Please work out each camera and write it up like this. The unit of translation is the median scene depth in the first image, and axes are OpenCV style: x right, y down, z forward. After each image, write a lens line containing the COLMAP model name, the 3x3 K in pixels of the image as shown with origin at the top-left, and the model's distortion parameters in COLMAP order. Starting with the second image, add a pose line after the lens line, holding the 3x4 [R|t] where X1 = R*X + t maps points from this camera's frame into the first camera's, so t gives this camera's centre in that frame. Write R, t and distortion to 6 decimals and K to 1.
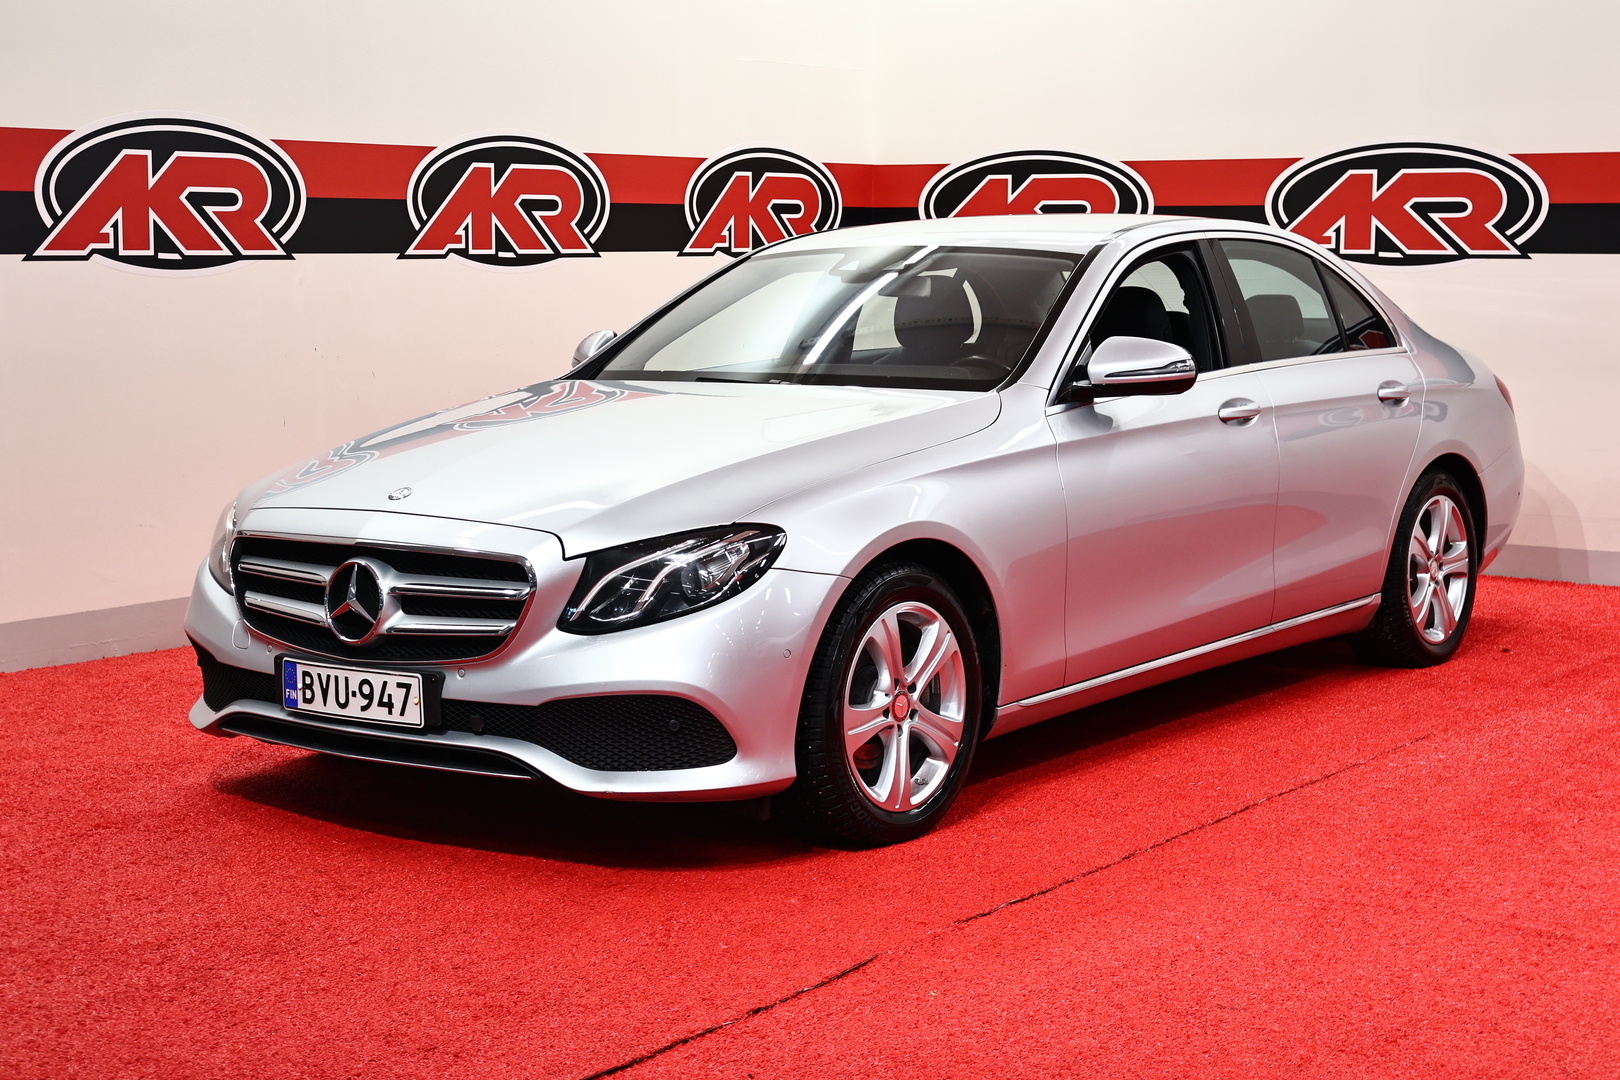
lens RADIAL K [[2777.8, 0, 804.4], [0, 2777.8, 541.9], [0, 0, 1]] dist [-0.364642, 4.104819]
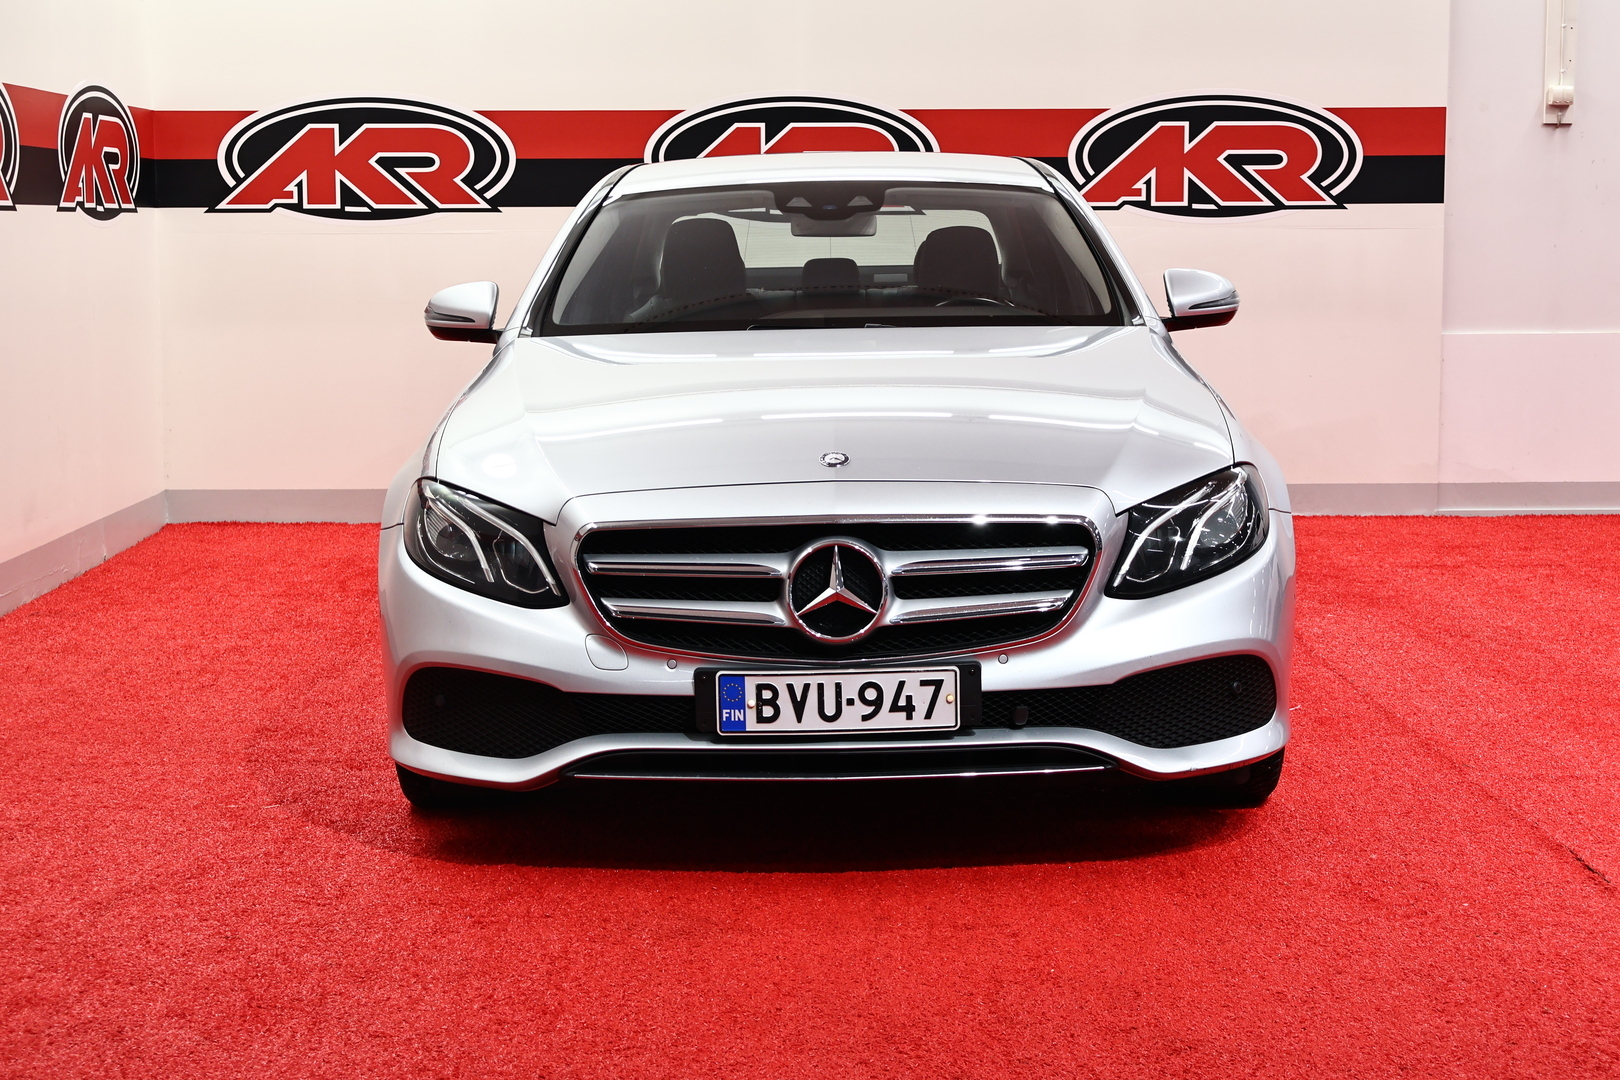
lens RADIAL K [[2777.8, 0, 804.4], [0, 2777.8, 541.9], [0, 0, 1]] dist [-0.364642, 4.104819]
pose [[0.827666, -0.072458, 0.556523, -0.521924], [0.063927, 0.997348, 0.034781, -0.021724], [-0.557568, 0.006790, 0.830104, 0.212080]]
